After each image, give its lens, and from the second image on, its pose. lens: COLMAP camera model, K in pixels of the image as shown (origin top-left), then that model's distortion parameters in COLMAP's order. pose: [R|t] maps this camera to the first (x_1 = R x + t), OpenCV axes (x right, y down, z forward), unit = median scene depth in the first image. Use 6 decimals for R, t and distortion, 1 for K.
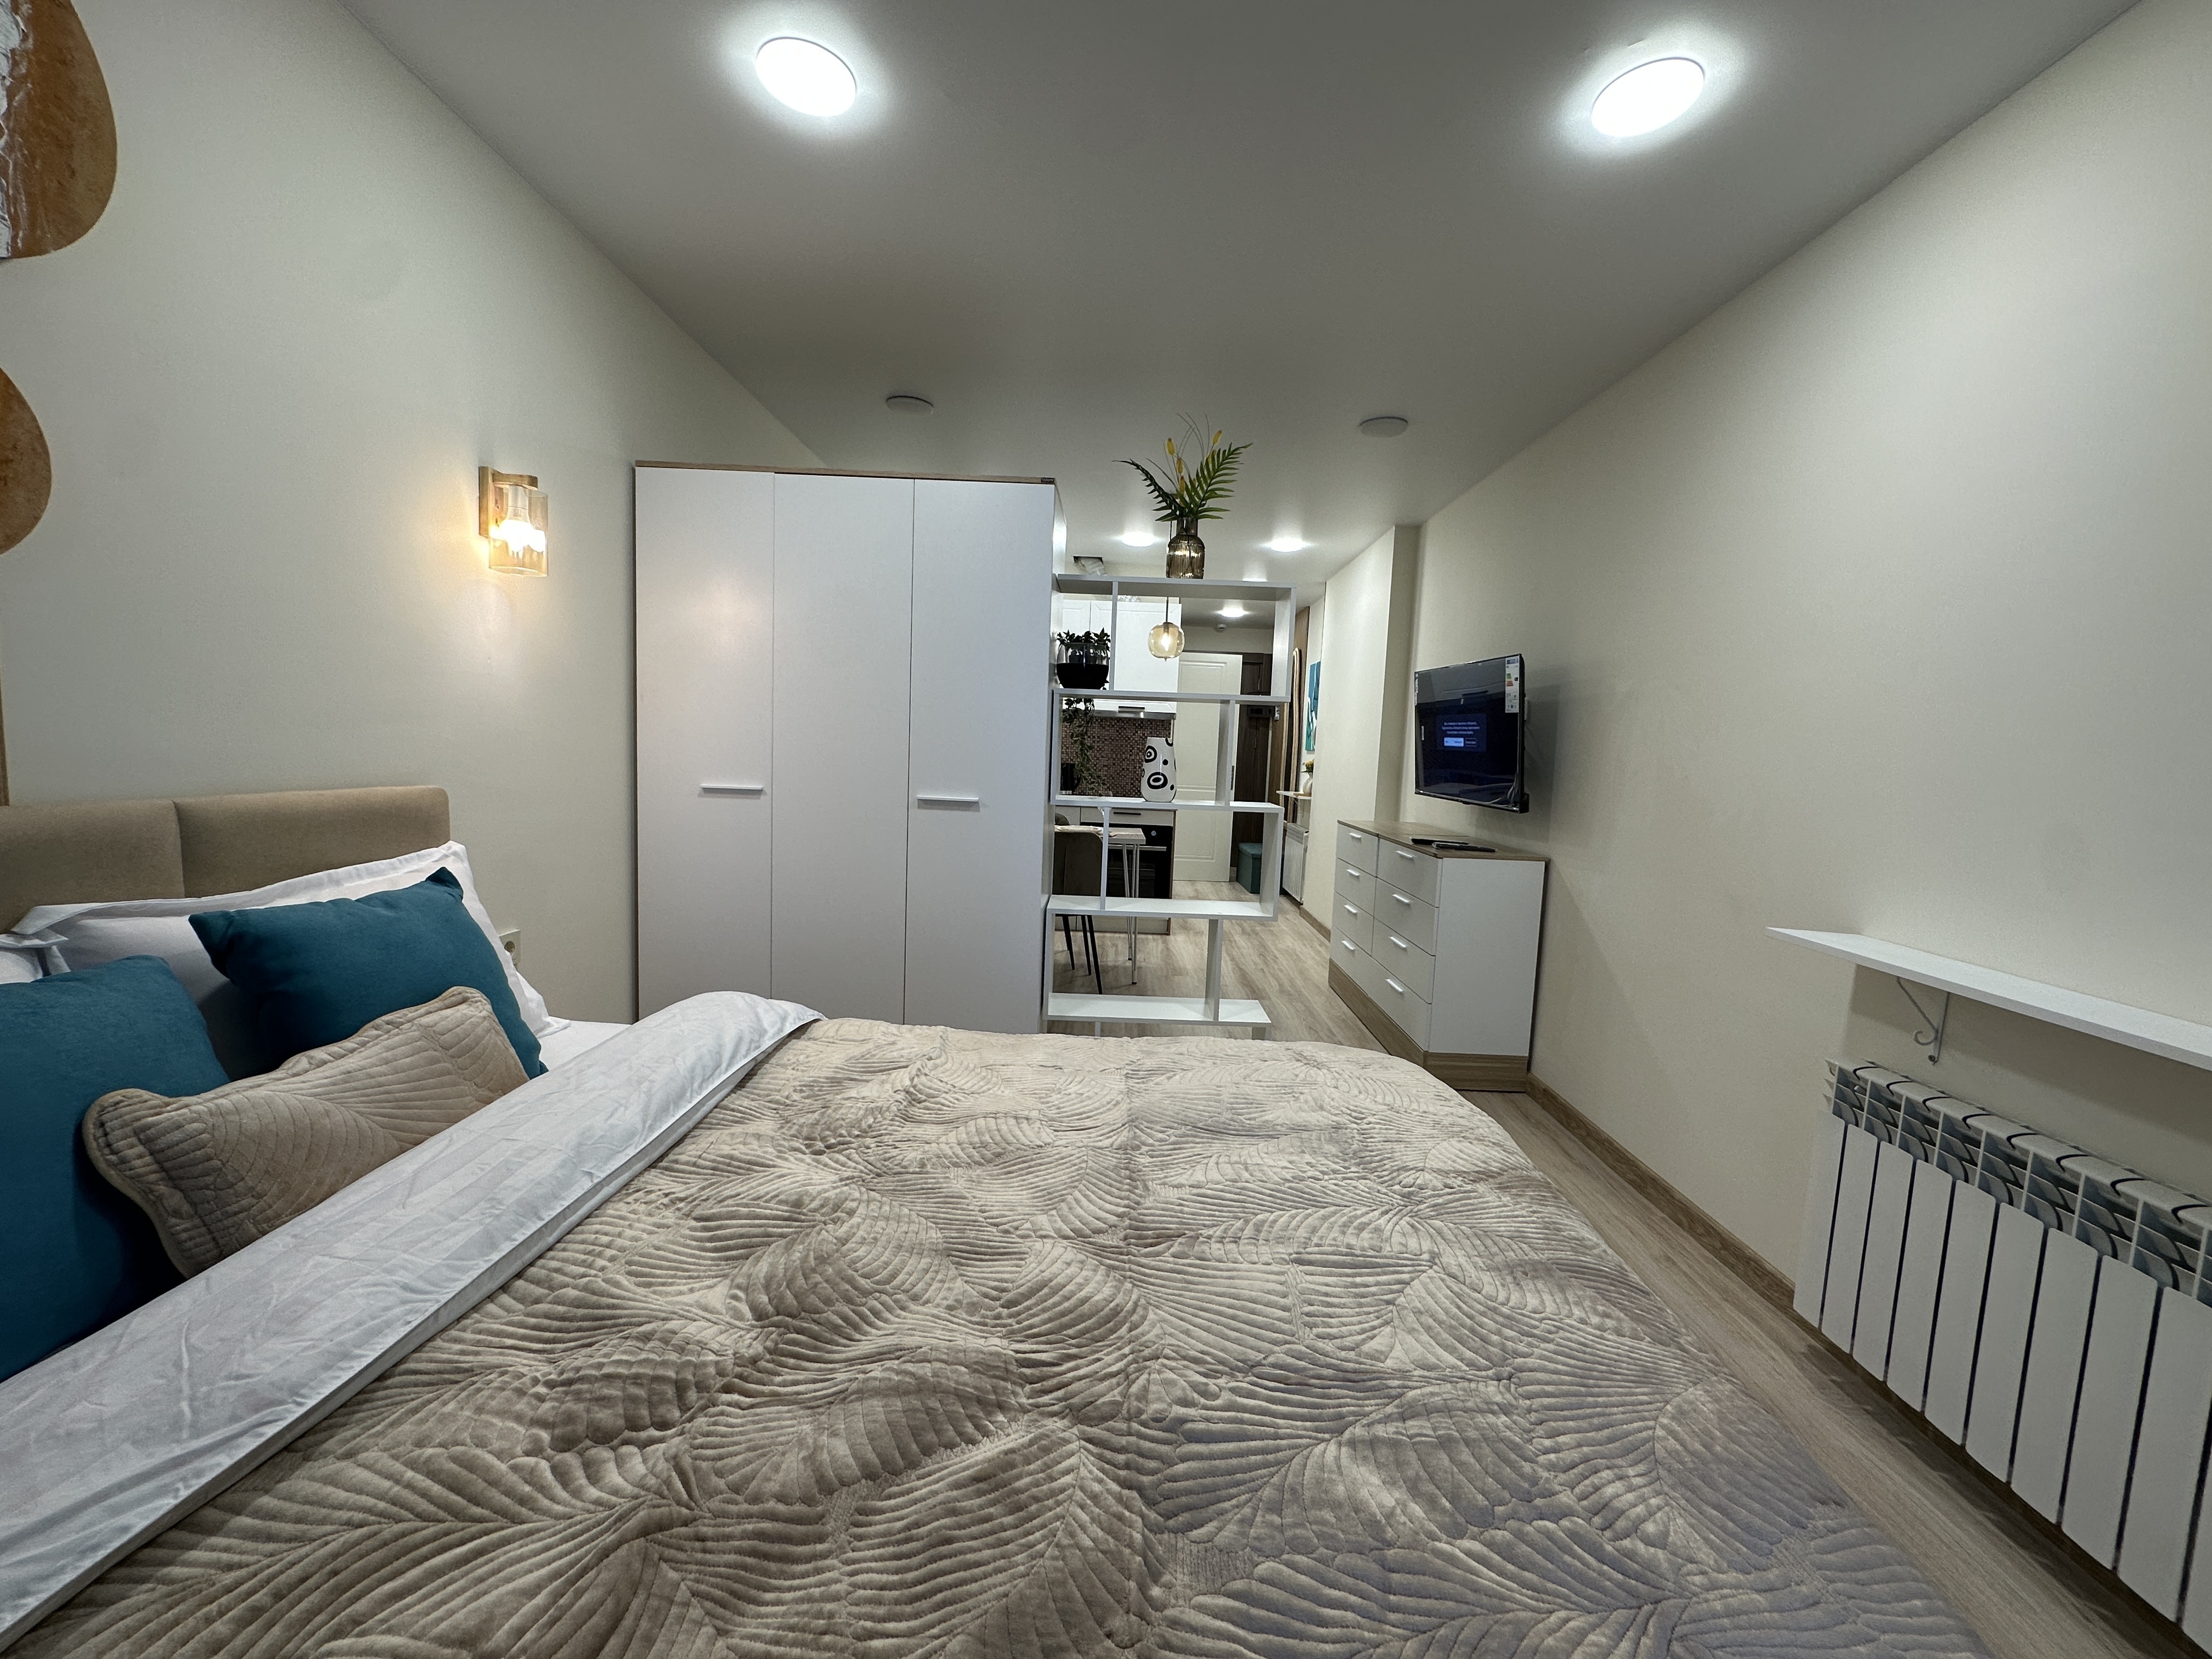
lens RADIAL K [[882.3, 0, 1104.1], [0, 882.3, 832.0], [0, 0, 1]] dist [-0.006405, 0.000876]
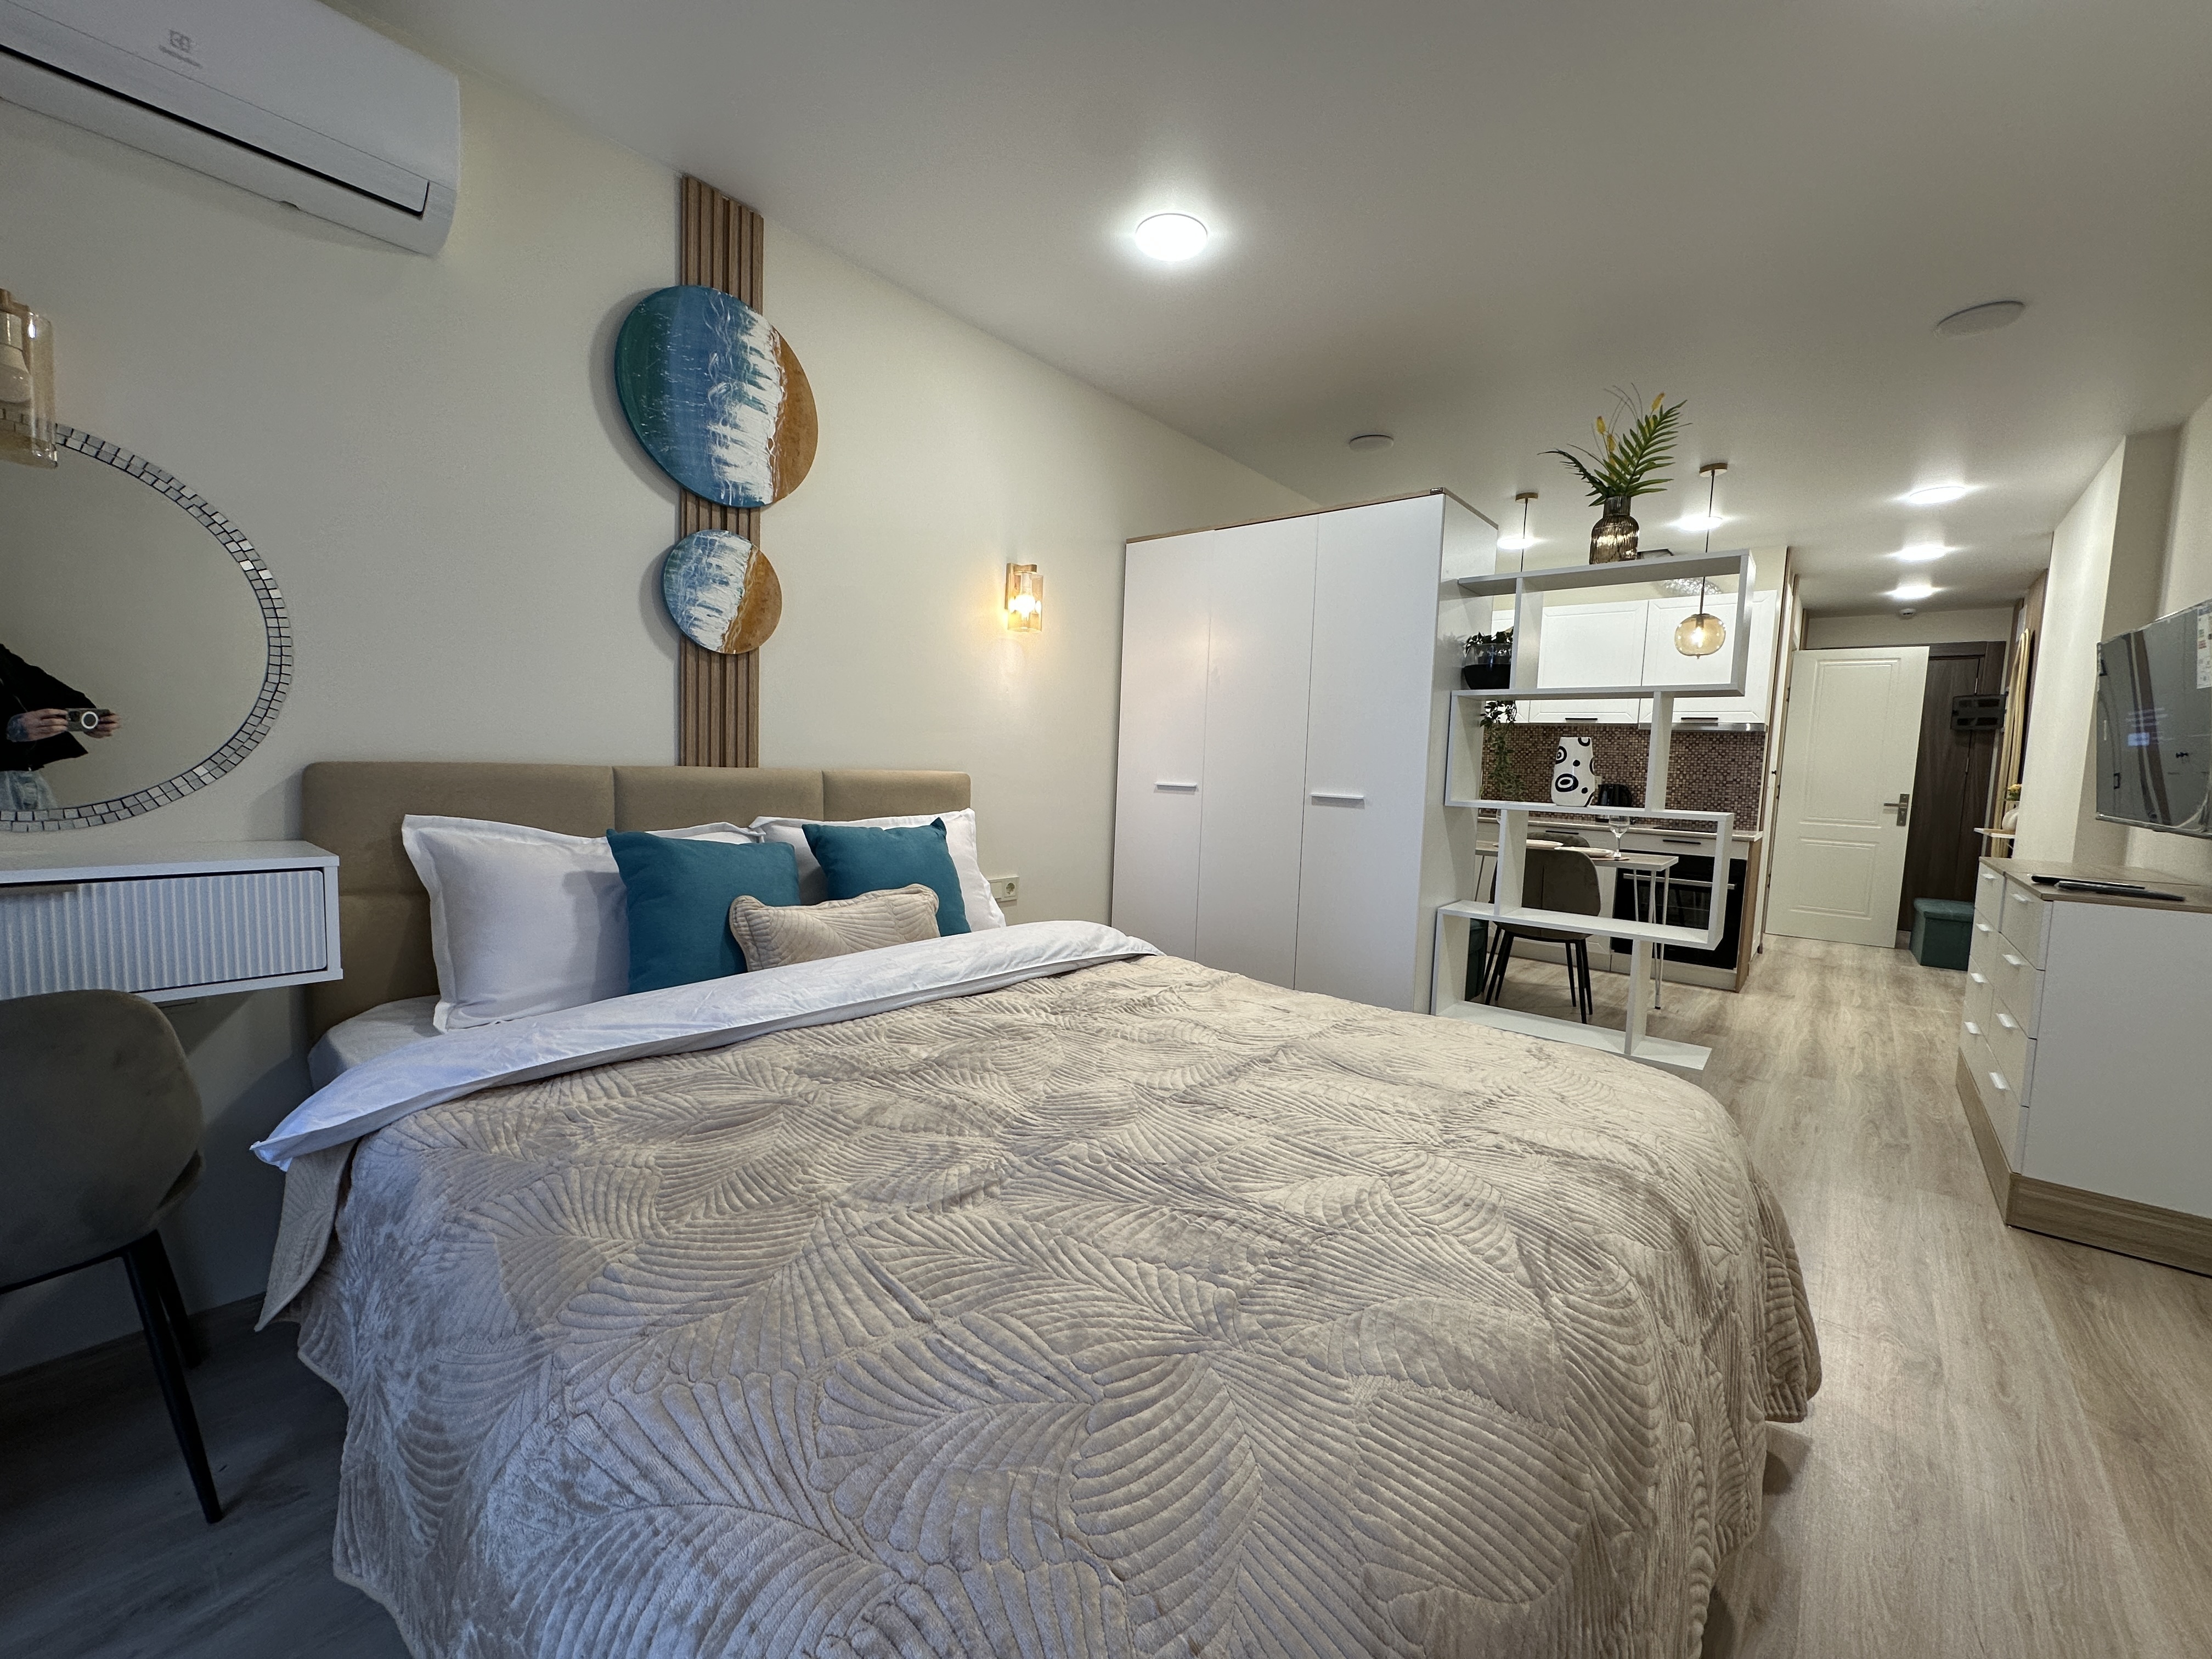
lens RADIAL K [[882.3, 0, 1102.8], [0, 882.3, 832.3], [0, 0, 1]] dist [-0.006405, 0.000876]
pose [[0.770778, 0.040446, -0.635818, 0.639497], [-0.064629, 0.997798, -0.014875, 0.090473], [0.633817, 0.052557, 0.771695, -0.062080]]
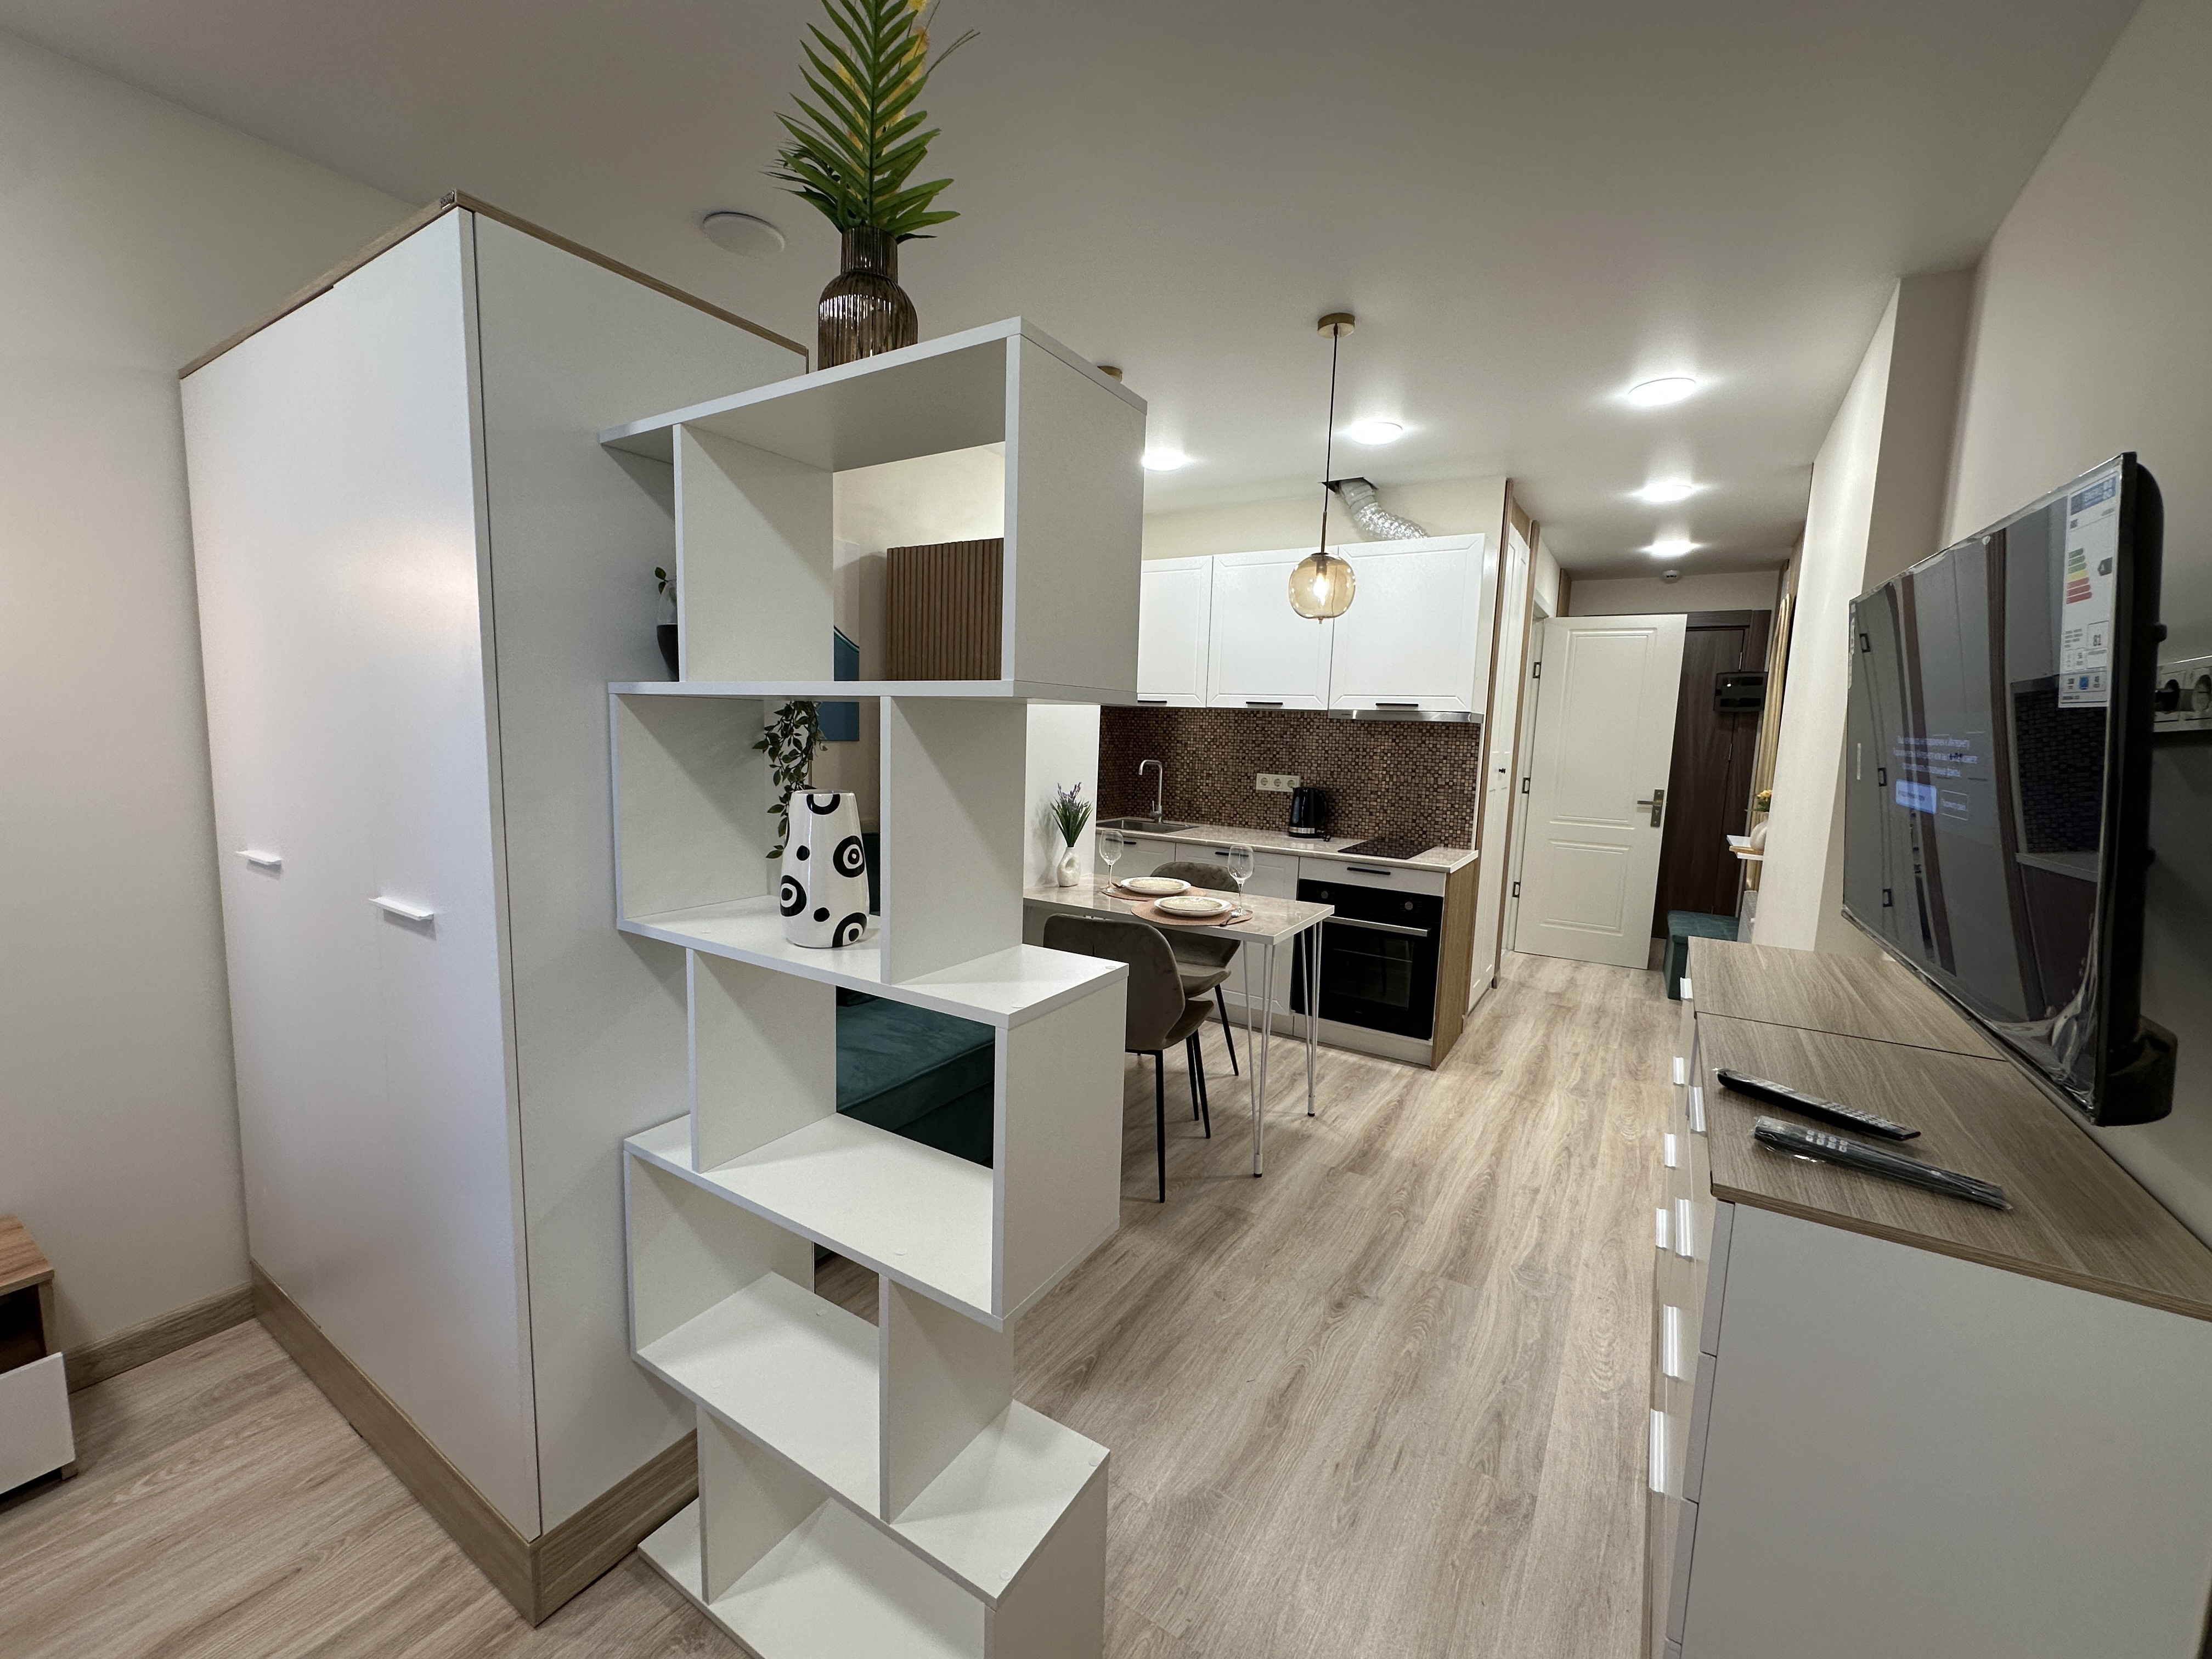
lens RADIAL K [[882.3, 0, 1107.5], [0, 882.3, 832.5], [0, 0, 1]] dist [-0.006405, 0.000876]
pose [[0.852112, 0.050659, -0.520902, 0.926971], [-0.048602, 0.998663, 0.017617, -0.237127], [0.521097, 0.010305, 0.853435, 1.673672]]
